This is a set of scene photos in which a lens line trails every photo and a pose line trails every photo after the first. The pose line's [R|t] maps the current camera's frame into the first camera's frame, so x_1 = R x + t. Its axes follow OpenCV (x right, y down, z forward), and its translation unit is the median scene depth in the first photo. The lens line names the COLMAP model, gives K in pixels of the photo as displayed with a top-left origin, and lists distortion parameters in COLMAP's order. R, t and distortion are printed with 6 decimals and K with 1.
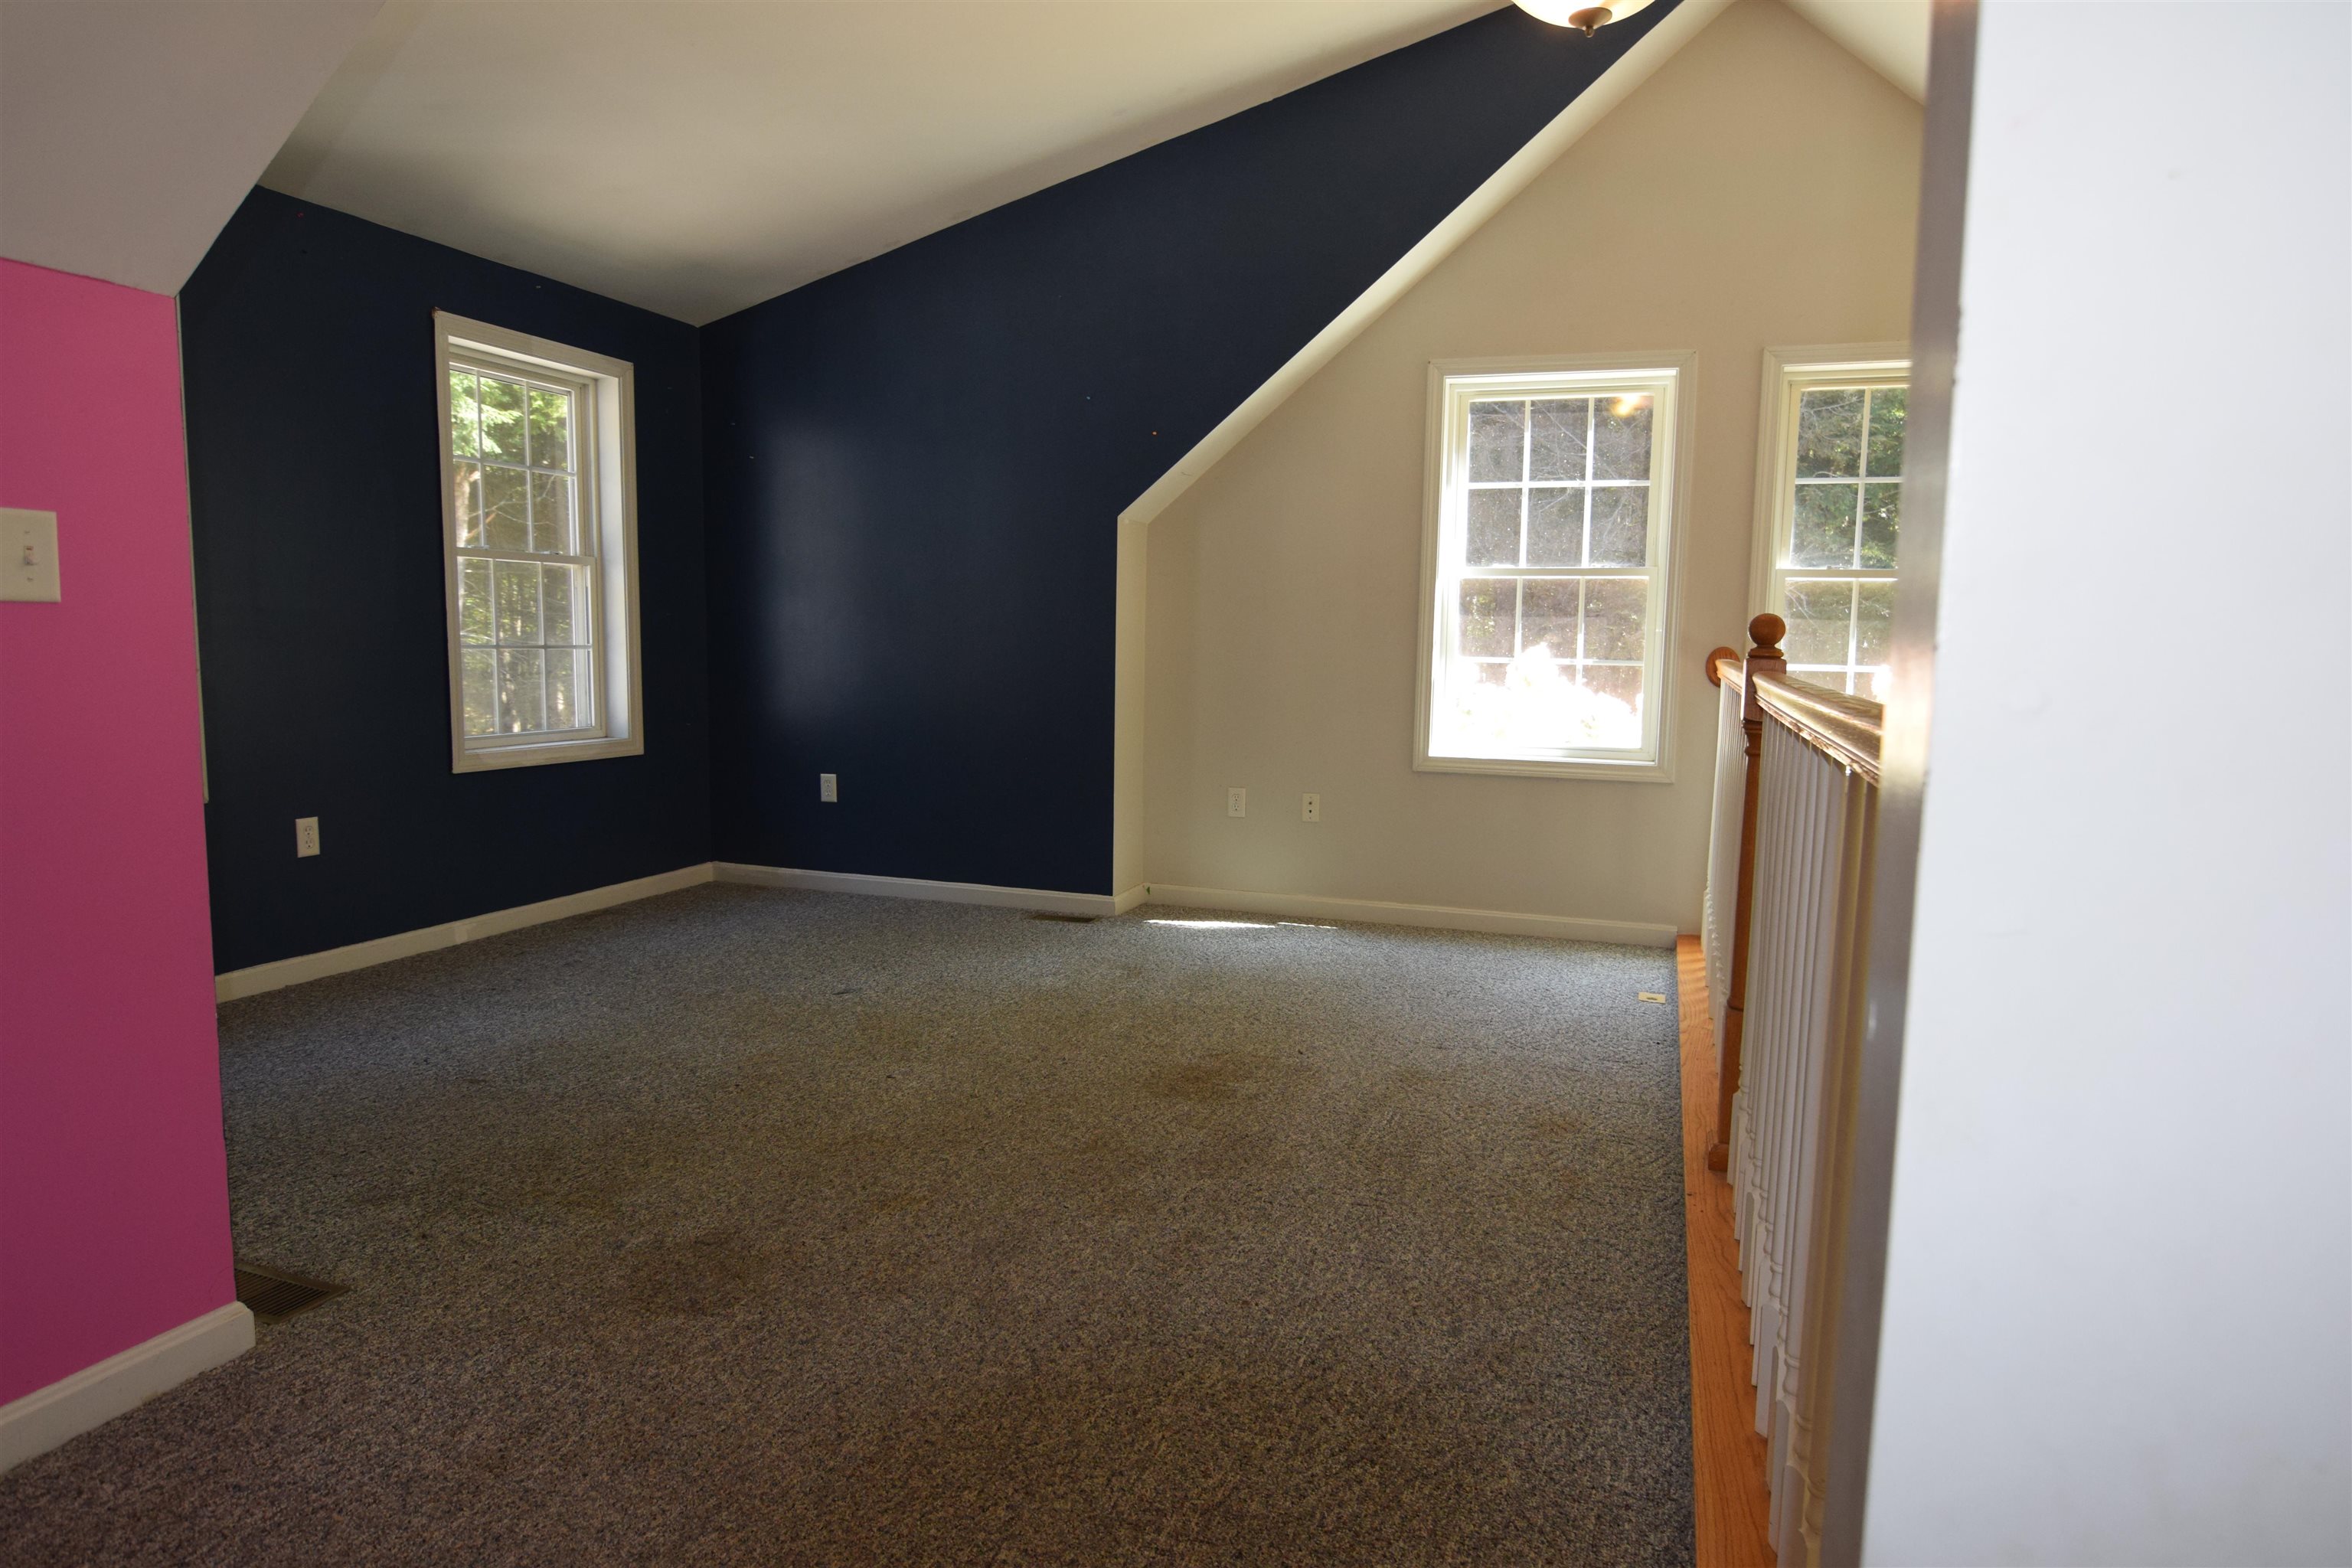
lens RADIAL K [[1413.0, 0, 1191.5], [0, 1413.0, 781.7], [0, 0, 1]] dist [-0.004140, -0.010790]
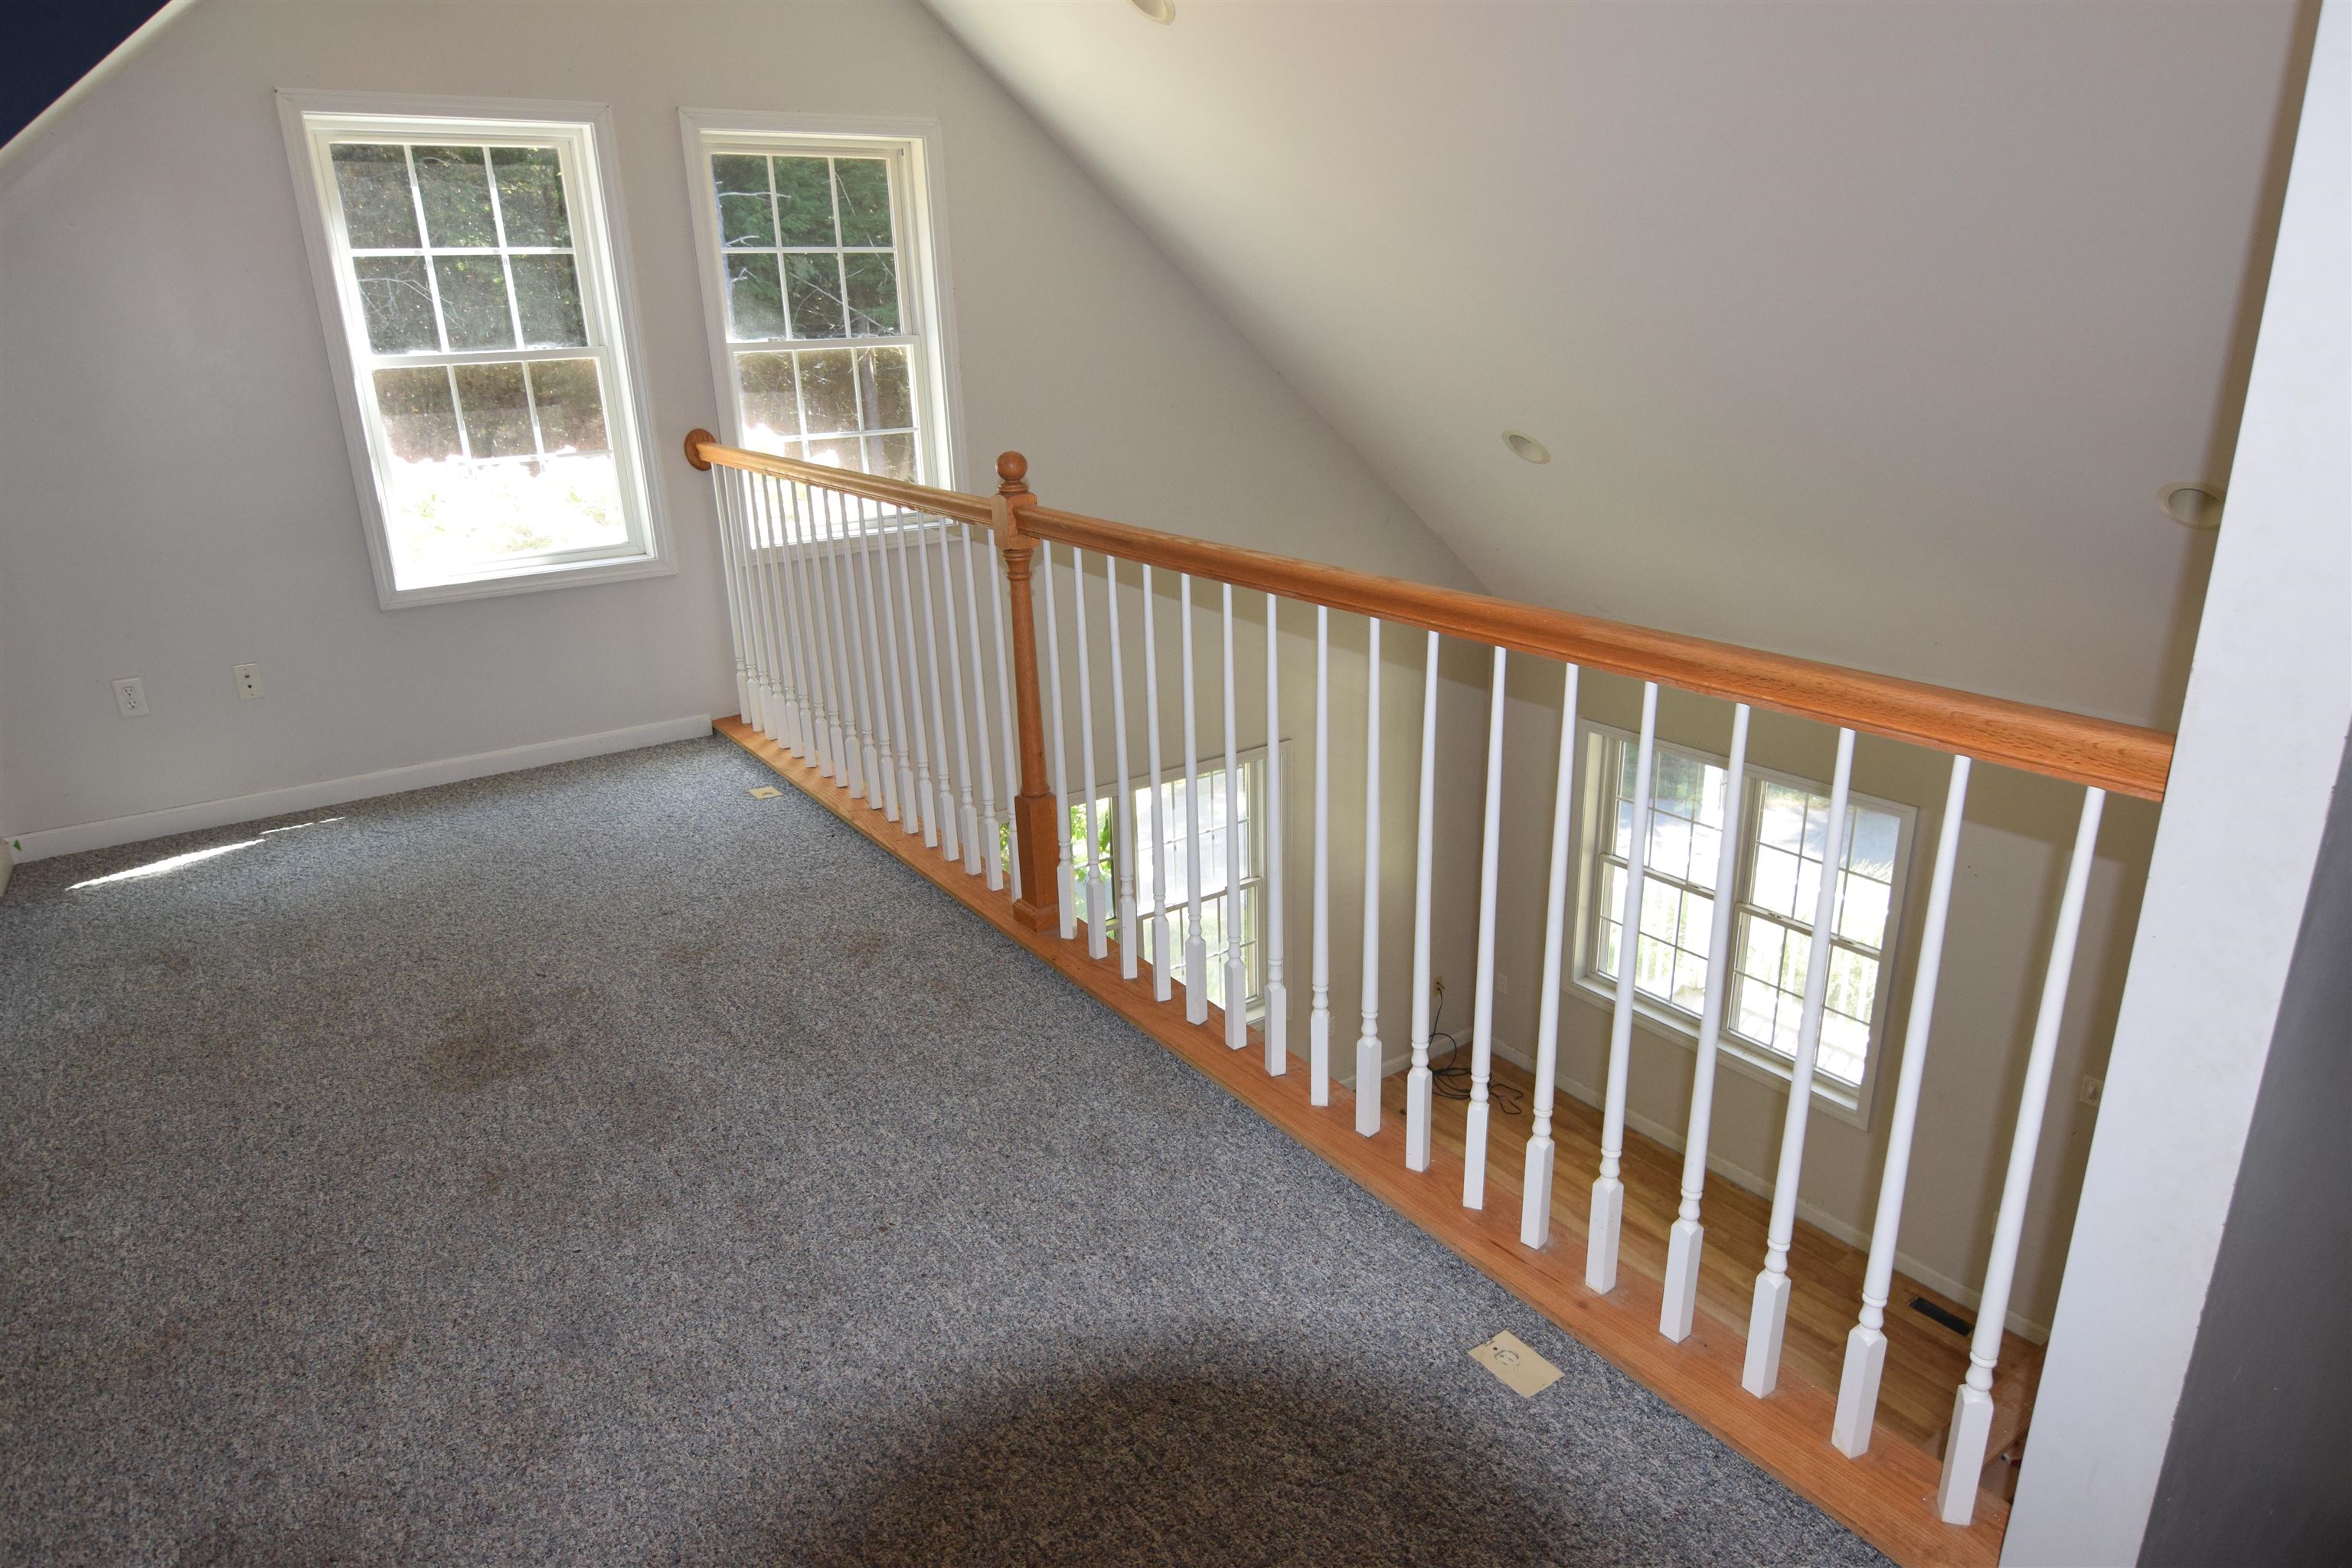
lens RADIAL K [[1413.0, 0, 1197.4], [0, 1413.0, 787.8], [0, 0, 1]] dist [-0.004140, -0.010790]
pose [[0.588693, -0.293521, 0.753184, -0.224436], [0.119439, 0.953104, 0.278078, -0.084648], [-0.799485, -0.073743, 0.596143, 0.106386]]
